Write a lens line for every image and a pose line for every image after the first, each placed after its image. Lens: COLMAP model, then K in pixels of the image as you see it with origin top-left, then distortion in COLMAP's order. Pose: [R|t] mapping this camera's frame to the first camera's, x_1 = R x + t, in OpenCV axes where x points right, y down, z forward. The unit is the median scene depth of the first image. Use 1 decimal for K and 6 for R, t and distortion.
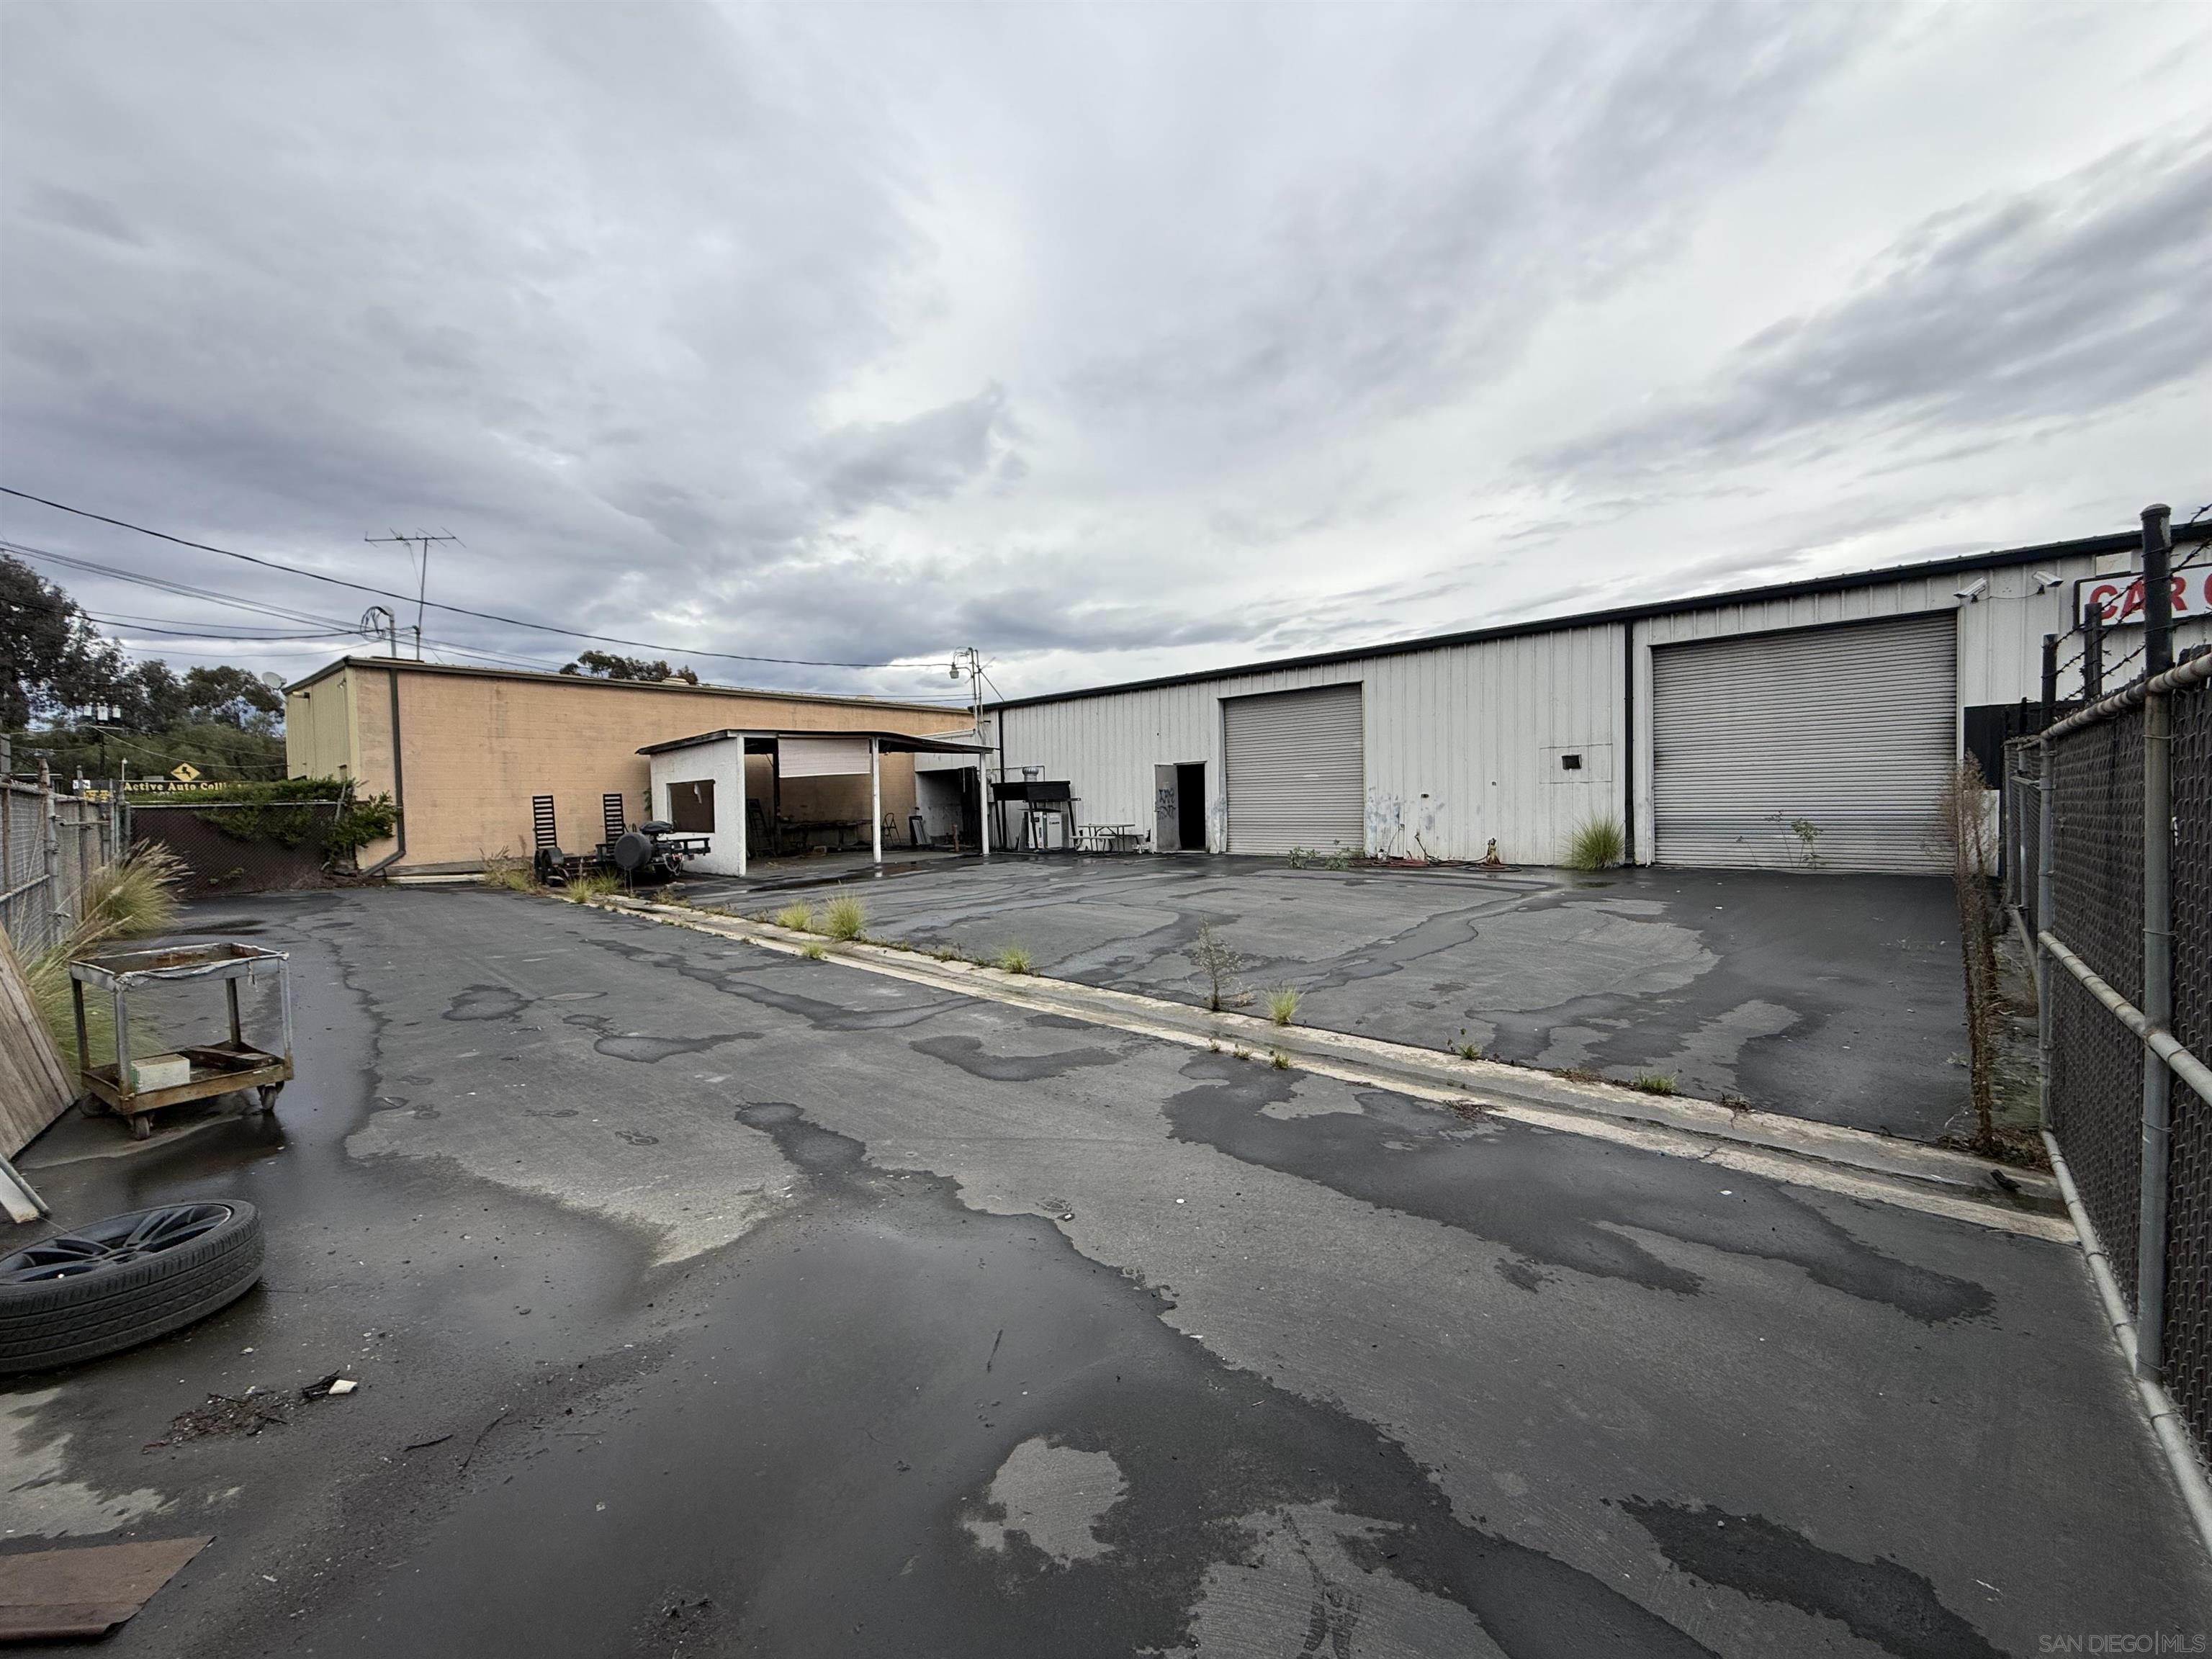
lens RADIAL K [[866.8, 0, 1102.1], [0, 866.8, 834.8], [0, 0, 1]] dist [-0.004398, -0.000389]
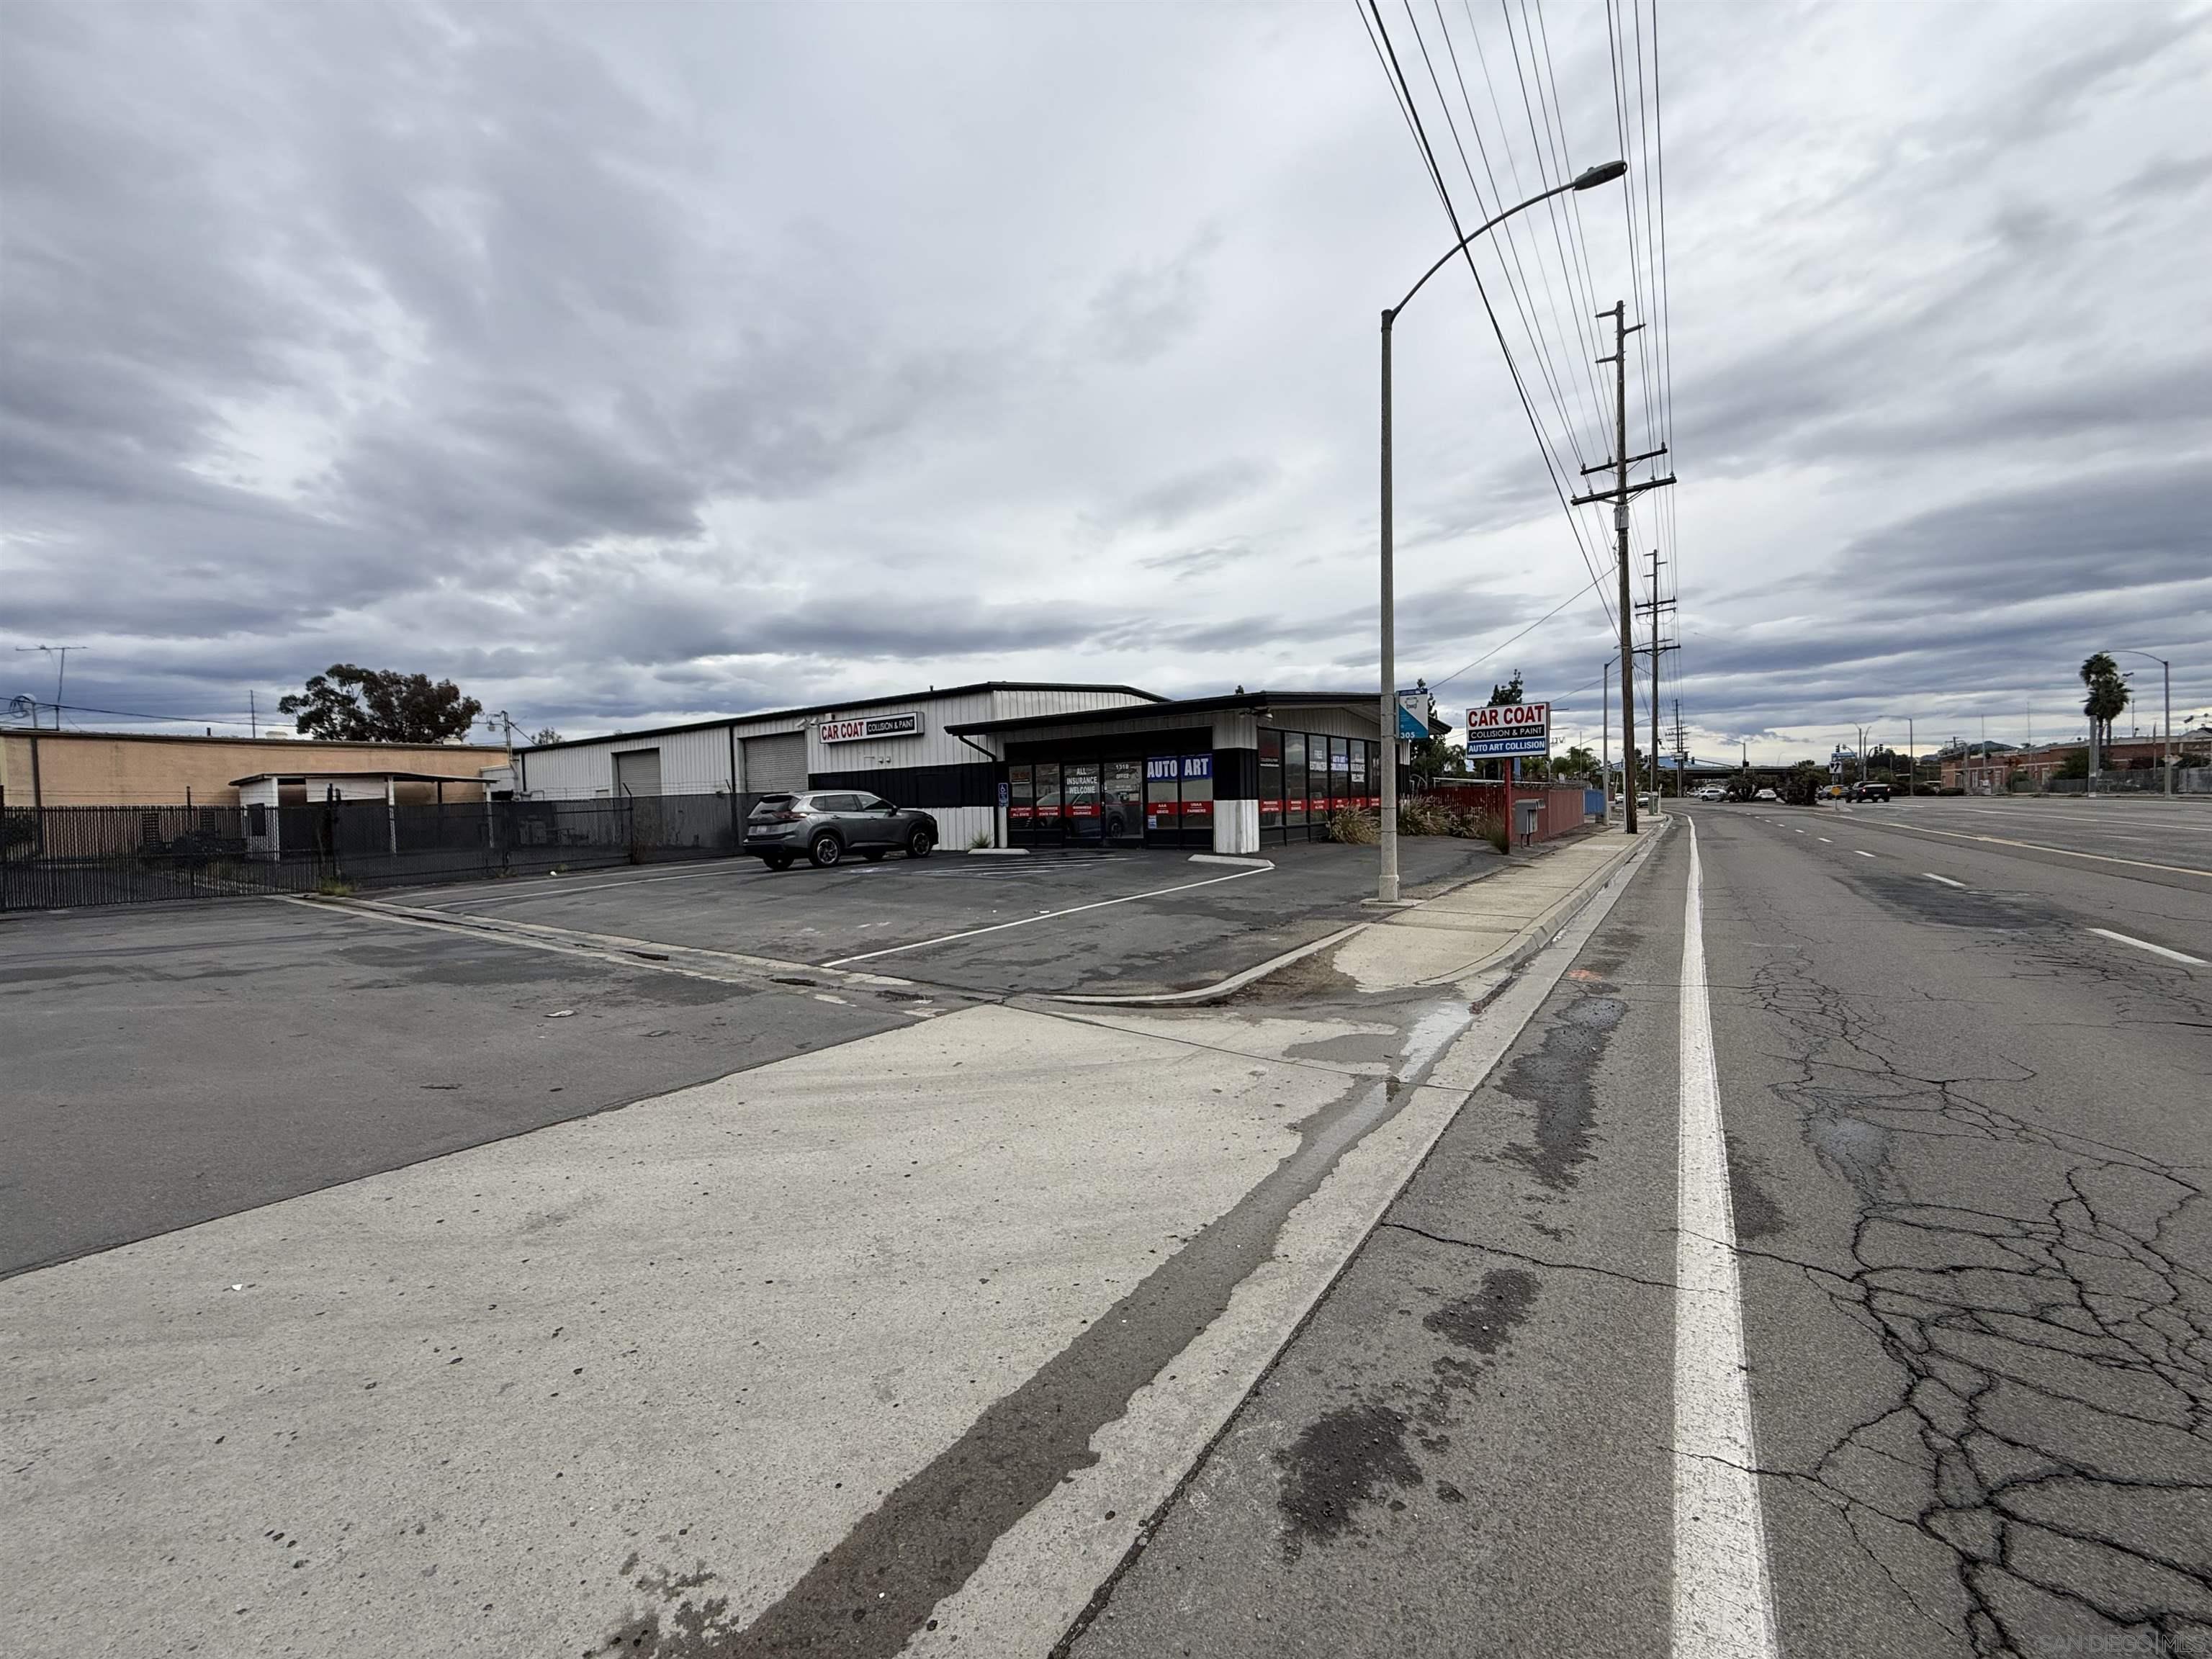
lens RADIAL K [[866.8, 0, 1102.1], [0, 866.8, 834.8], [0, 0, 1]] dist [-0.004398, -0.000389]
pose [[0.988881, -0.008030, 0.148491, 0.834115], [0.008975, 0.999944, -0.005695, 0.019865], [-0.148437, 0.006964, 0.988897, -0.808502]]
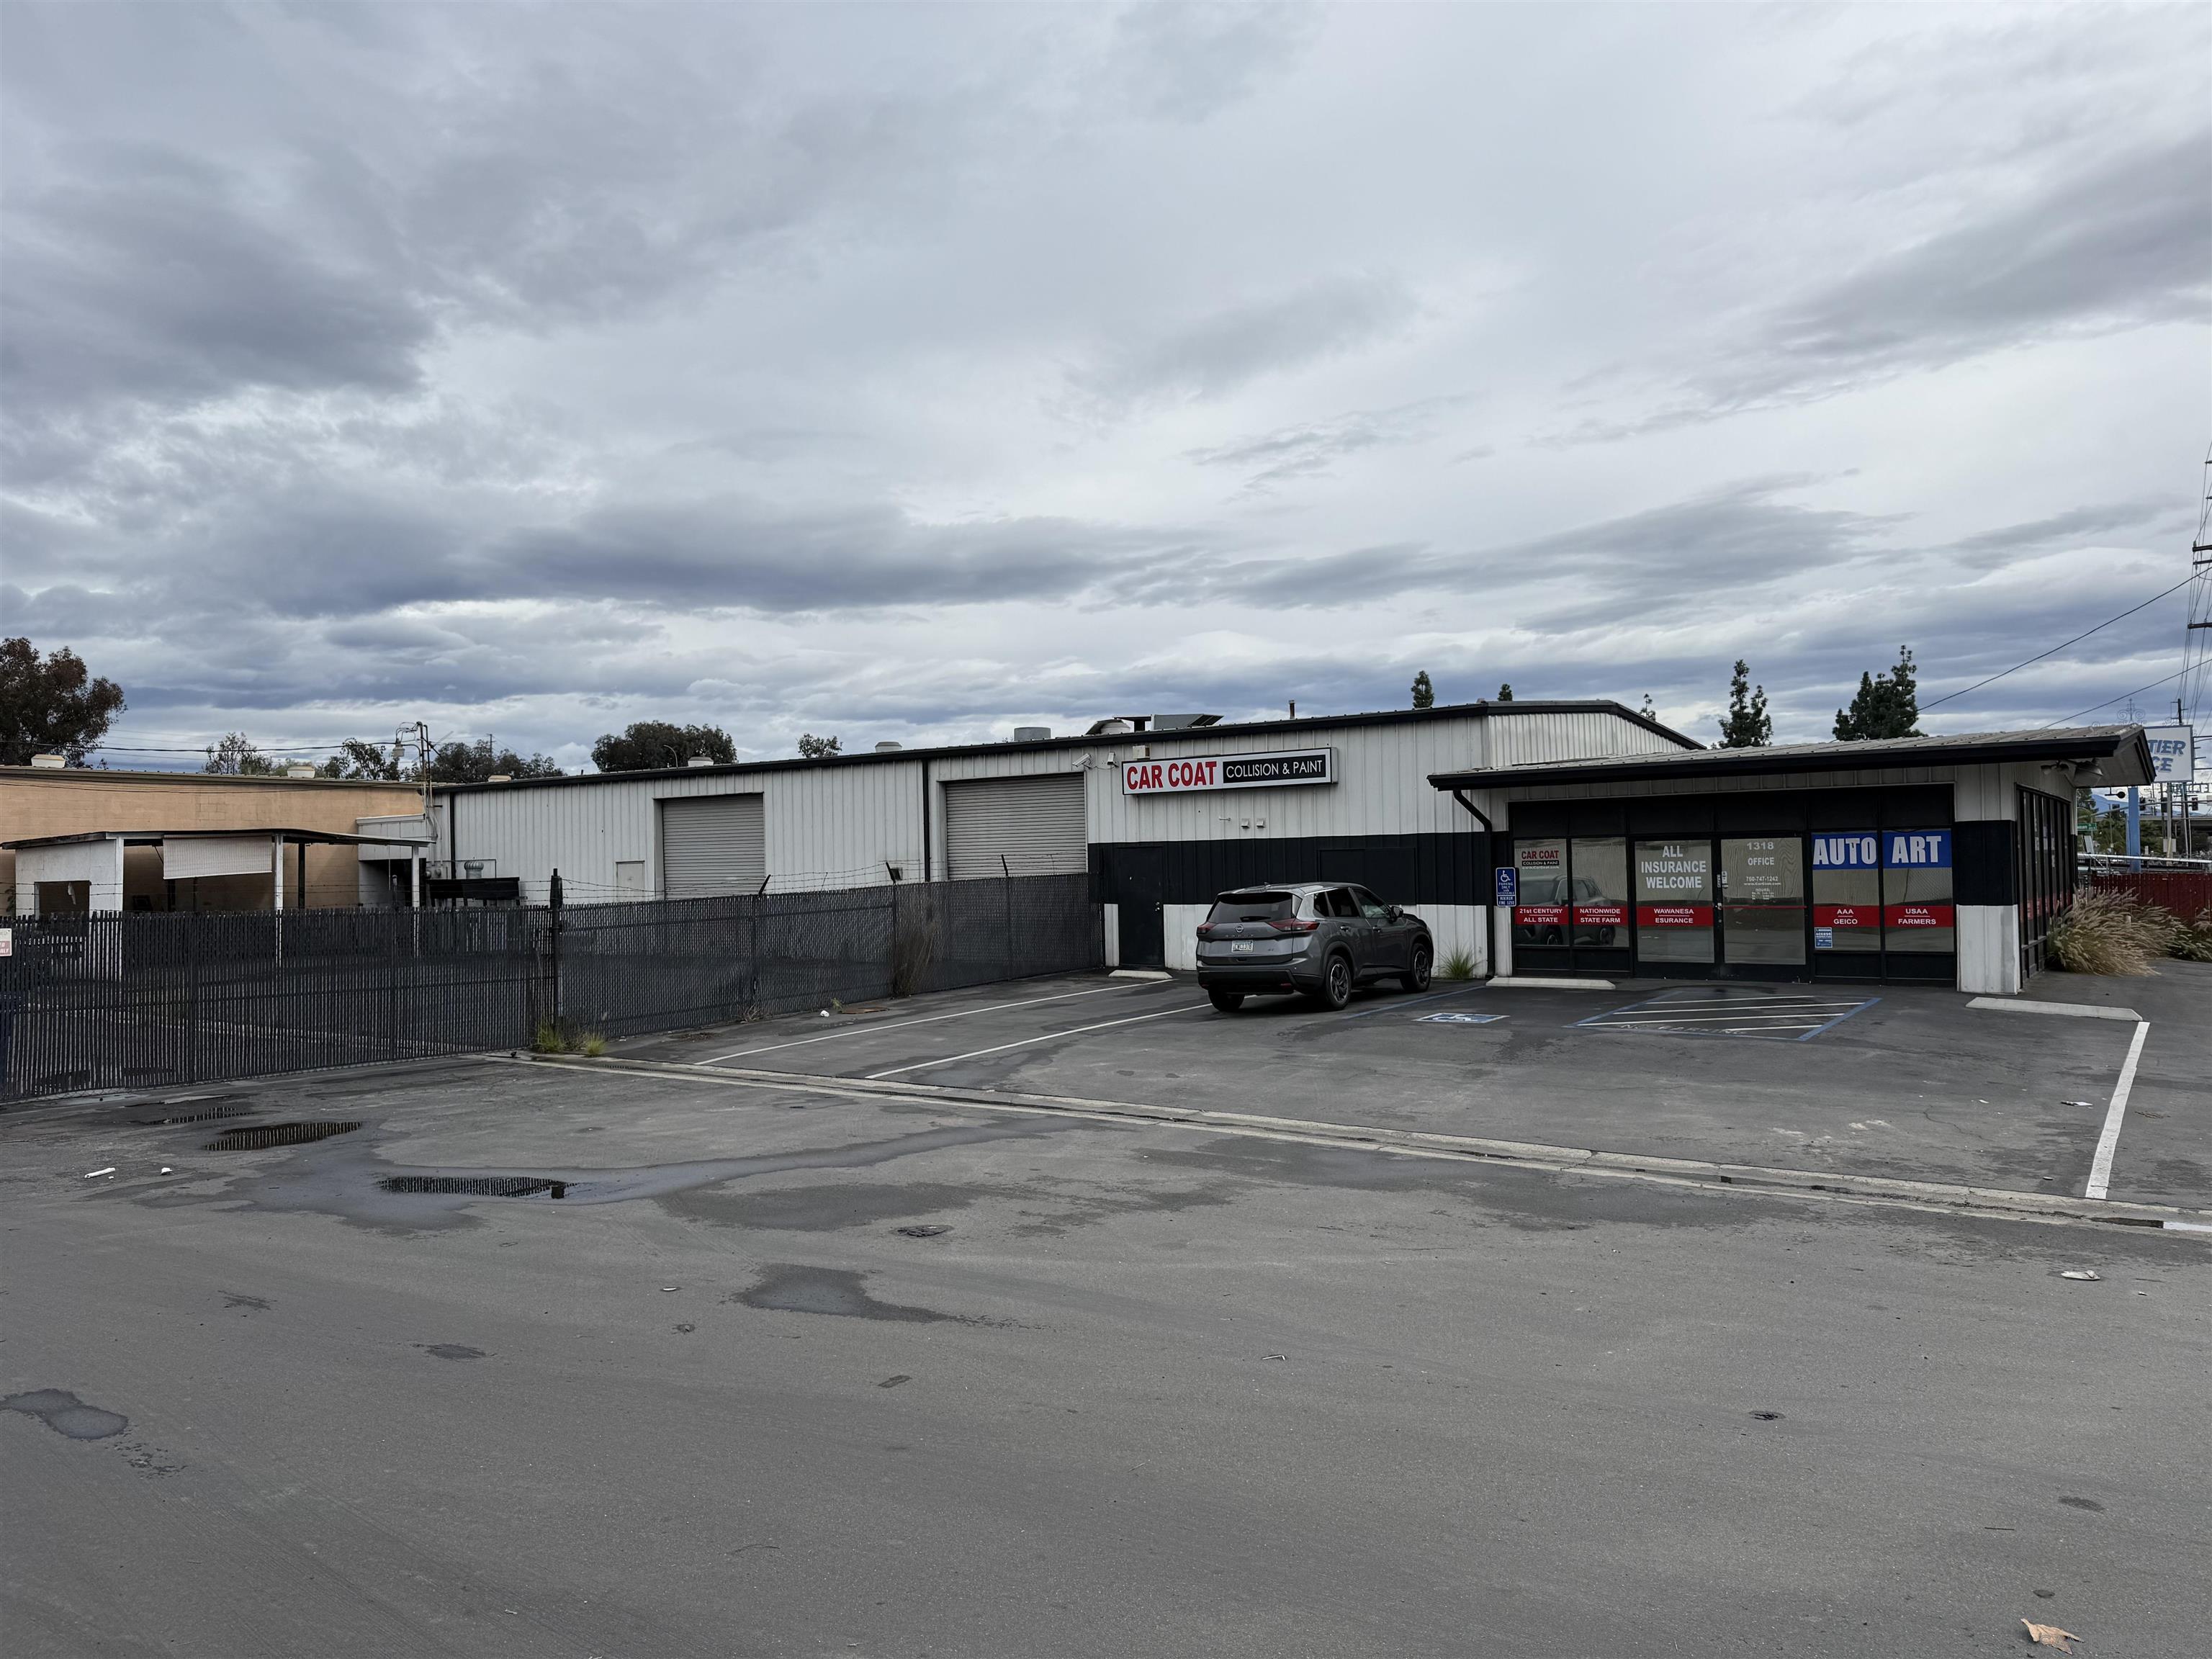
lens RADIAL K [[1500.5, 0, 1118.2], [0, 1500.5, 826.6], [0, 0, 1]] dist [0.095688, -0.138285]
pose [[0.987248, 0.008608, 0.158960, 0.387791], [0.002161, 0.997720, -0.067452, -0.006662], [-0.159178, 0.066936, 0.984978, -0.804713]]
